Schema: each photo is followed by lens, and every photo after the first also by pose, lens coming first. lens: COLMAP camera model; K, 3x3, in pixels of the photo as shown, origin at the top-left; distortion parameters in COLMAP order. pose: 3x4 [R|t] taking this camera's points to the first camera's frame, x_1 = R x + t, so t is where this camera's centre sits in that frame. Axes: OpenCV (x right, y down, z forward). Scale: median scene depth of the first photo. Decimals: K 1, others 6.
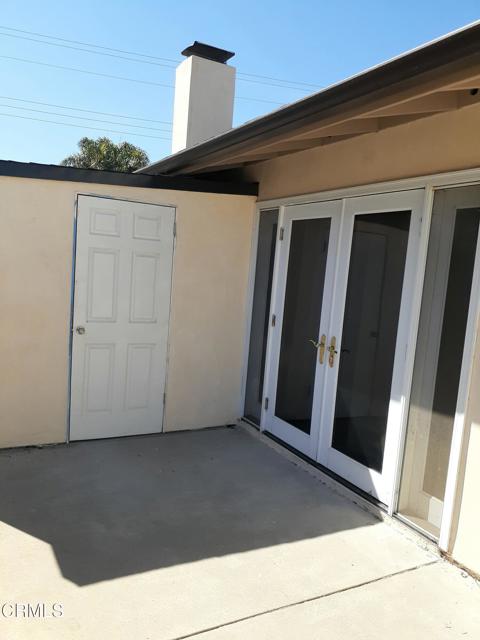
lens RADIAL K [[511.6, 0, 240.8], [0, 511.6, 328.1], [0, 0, 1]] dist [0.066006, -0.115713]
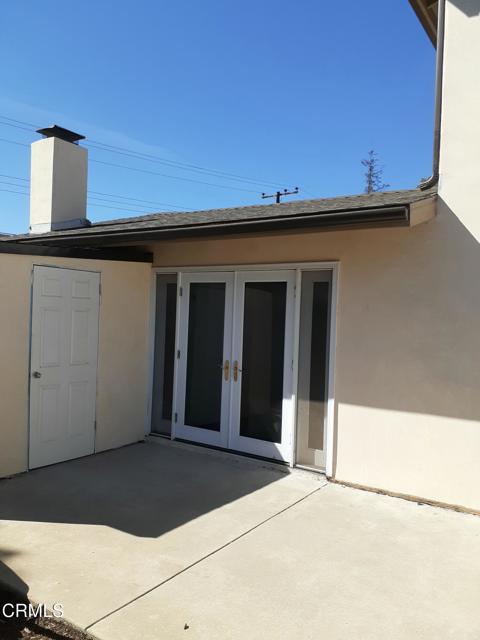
lens RADIAL K [[504.3, 0, 240.0], [0, 504.3, 320.0], [0, 0, 1]] dist [0.103807, -0.115850]
pose [[0.890454, -0.045108, 0.452832, -0.427478], [0.083722, 0.994329, -0.065584, -0.004702], [-0.447305, 0.096312, 0.889180, -0.301073]]
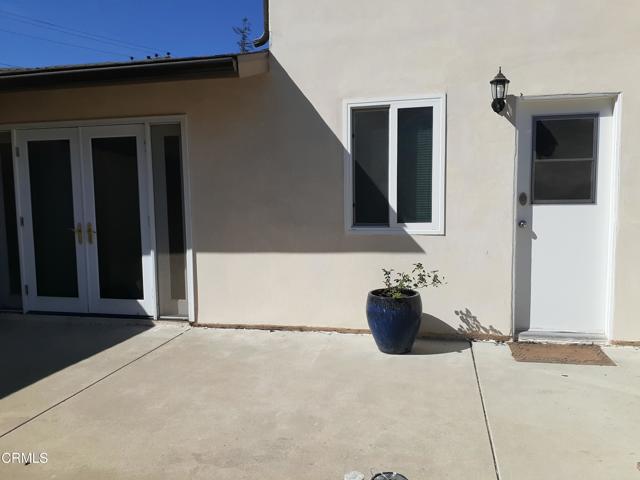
lens RADIAL K [[511.6, 0, 328.2], [0, 511.6, 240.1], [0, 0, 1]] dist [0.066006, -0.115713]
pose [[0.661246, -0.154520, 0.734083, -0.400309], [0.153462, 0.985725, 0.069255, 0.060910], [-0.734305, 0.066859, 0.675519, -0.418275]]
